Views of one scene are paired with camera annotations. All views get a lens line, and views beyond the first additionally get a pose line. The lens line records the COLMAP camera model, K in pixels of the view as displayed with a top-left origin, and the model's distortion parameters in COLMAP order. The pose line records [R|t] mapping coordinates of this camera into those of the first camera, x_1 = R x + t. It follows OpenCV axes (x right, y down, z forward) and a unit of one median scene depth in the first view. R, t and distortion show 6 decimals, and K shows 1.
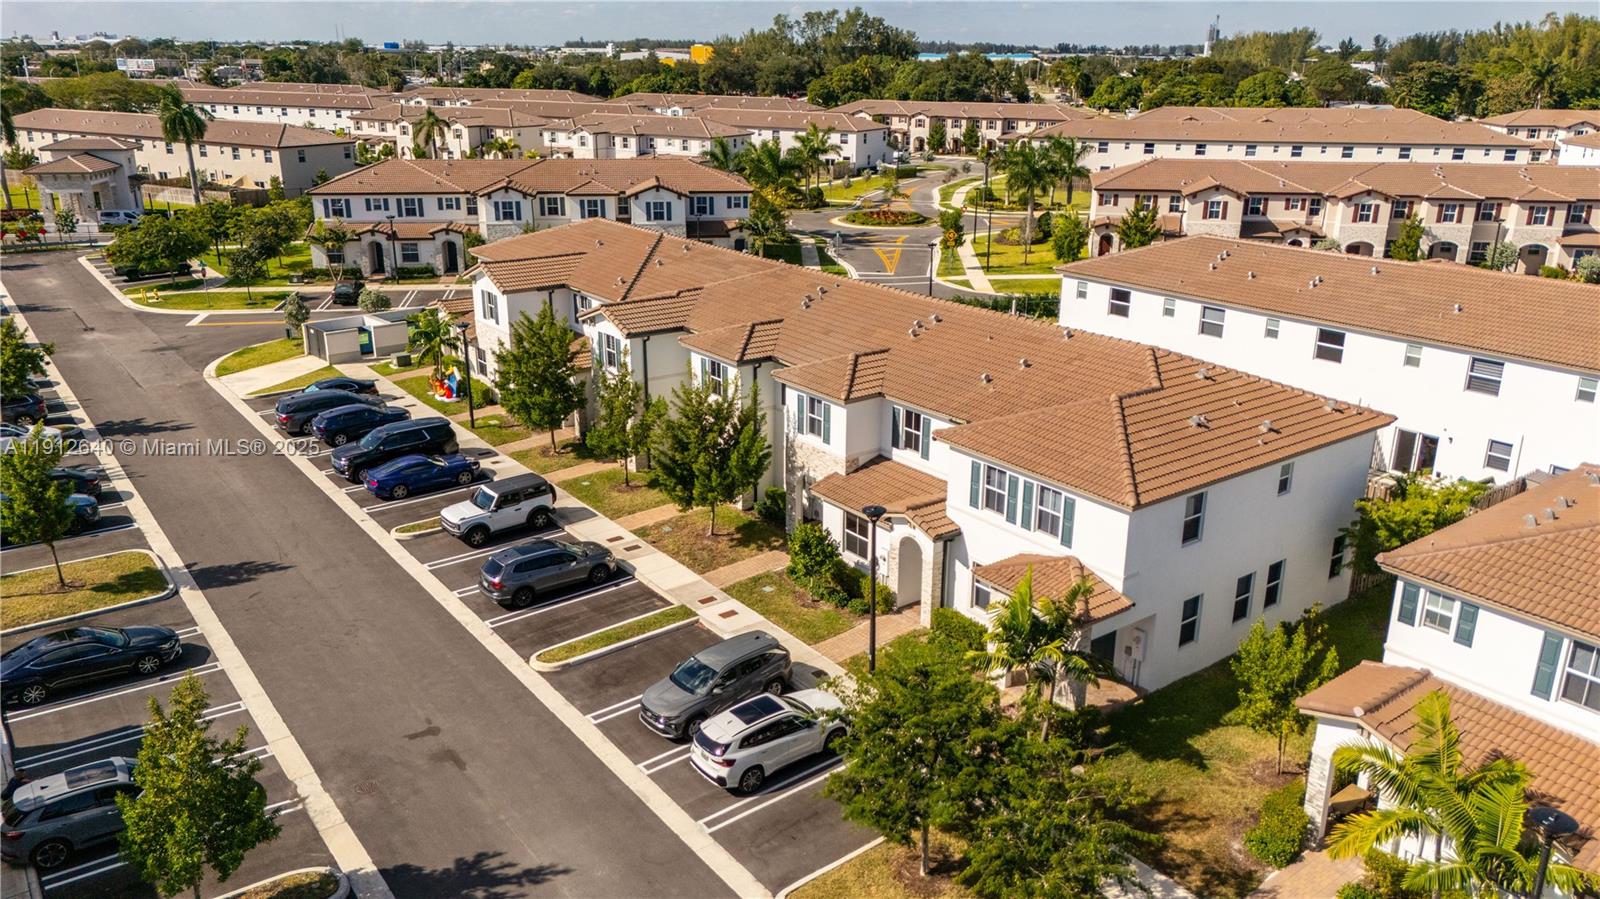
lens RADIAL K [[1174.0, 0, 796.9], [0, 1174.0, 445.8], [0, 0, 1]] dist [0.064600, -0.059264]
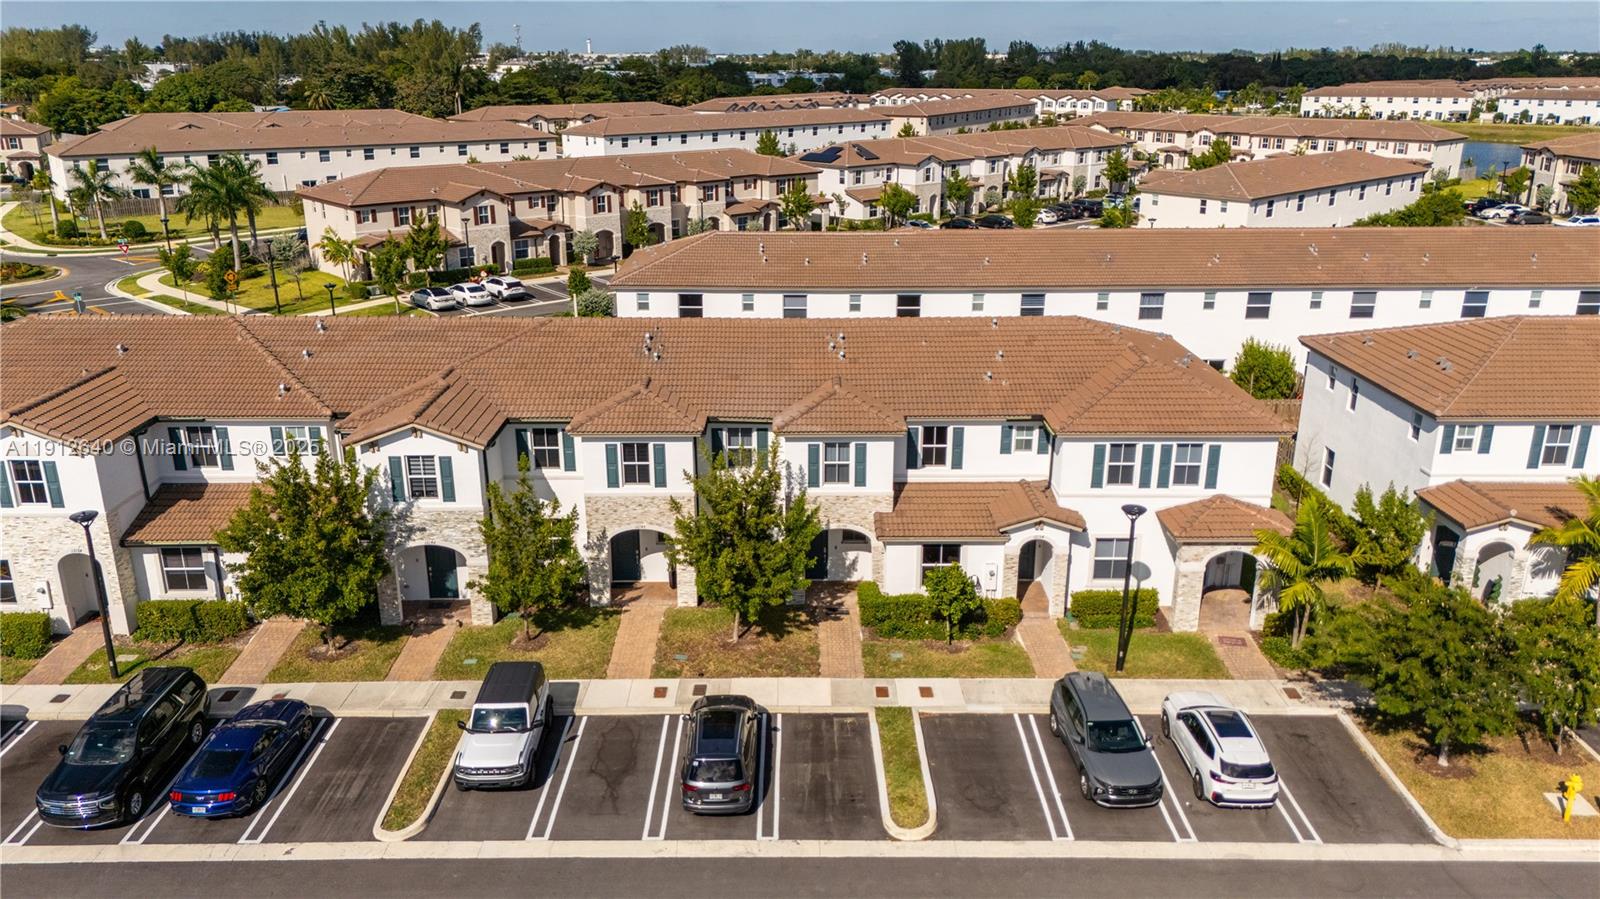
lens RADIAL K [[1174.0, 0, 809.9], [0, 1174.0, 452.5], [0, 0, 1]] dist [0.064600, -0.059264]
pose [[0.592837, -0.260372, 0.762070, -0.566960], [0.256644, 0.958036, 0.127676, -0.127064], [-0.763333, 0.119890, 0.634782, 0.366857]]
